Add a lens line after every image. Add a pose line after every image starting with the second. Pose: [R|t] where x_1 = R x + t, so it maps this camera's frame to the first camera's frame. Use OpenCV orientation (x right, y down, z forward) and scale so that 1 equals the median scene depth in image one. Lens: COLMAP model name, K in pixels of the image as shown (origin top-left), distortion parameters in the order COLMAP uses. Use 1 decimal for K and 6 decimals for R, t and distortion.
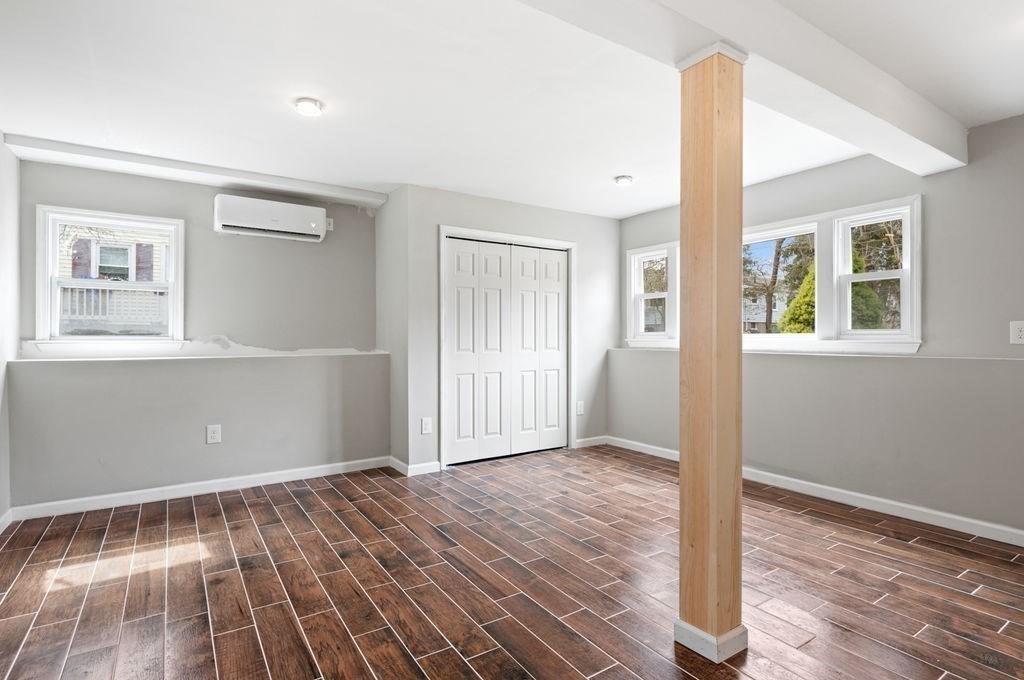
lens RADIAL K [[490.6, 0, 503.0], [0, 490.6, 329.7], [0, 0, 1]] dist [-0.008548, -0.000778]
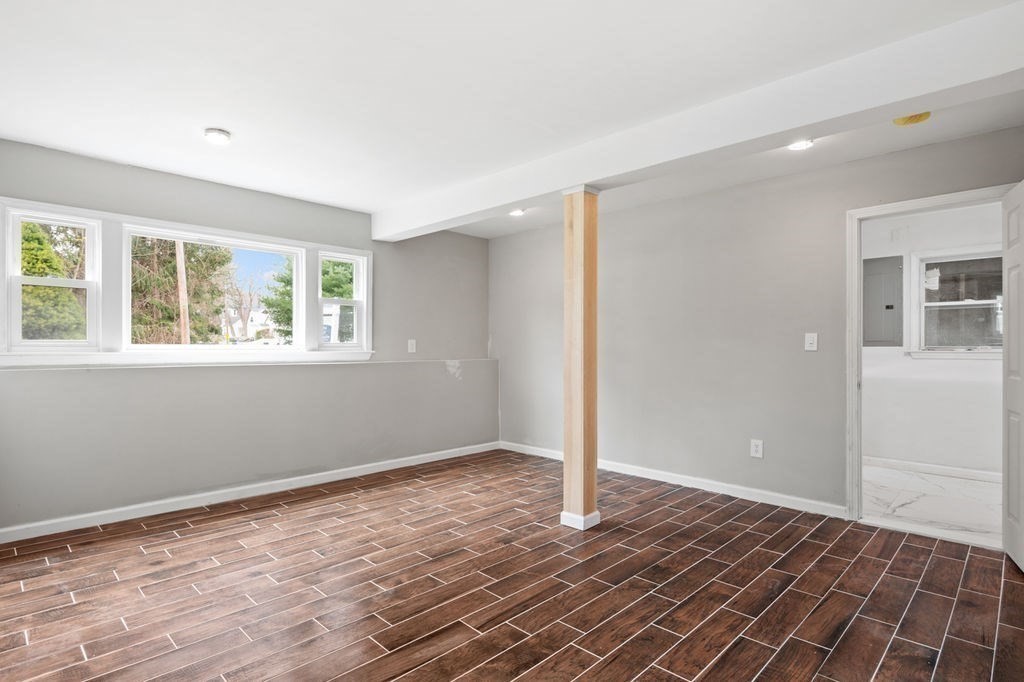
lens RADIAL K [[512.7, 0, 505.0], [0, 512.7, 351.3], [0, 0, 1]] dist [-0.009120, -0.008547]
pose [[-0.180974, -0.008662, 0.983450, -0.760027], [-0.010402, 0.999922, 0.006893, 0.009358], [-0.983433, -0.008983, -0.181050, 0.920012]]
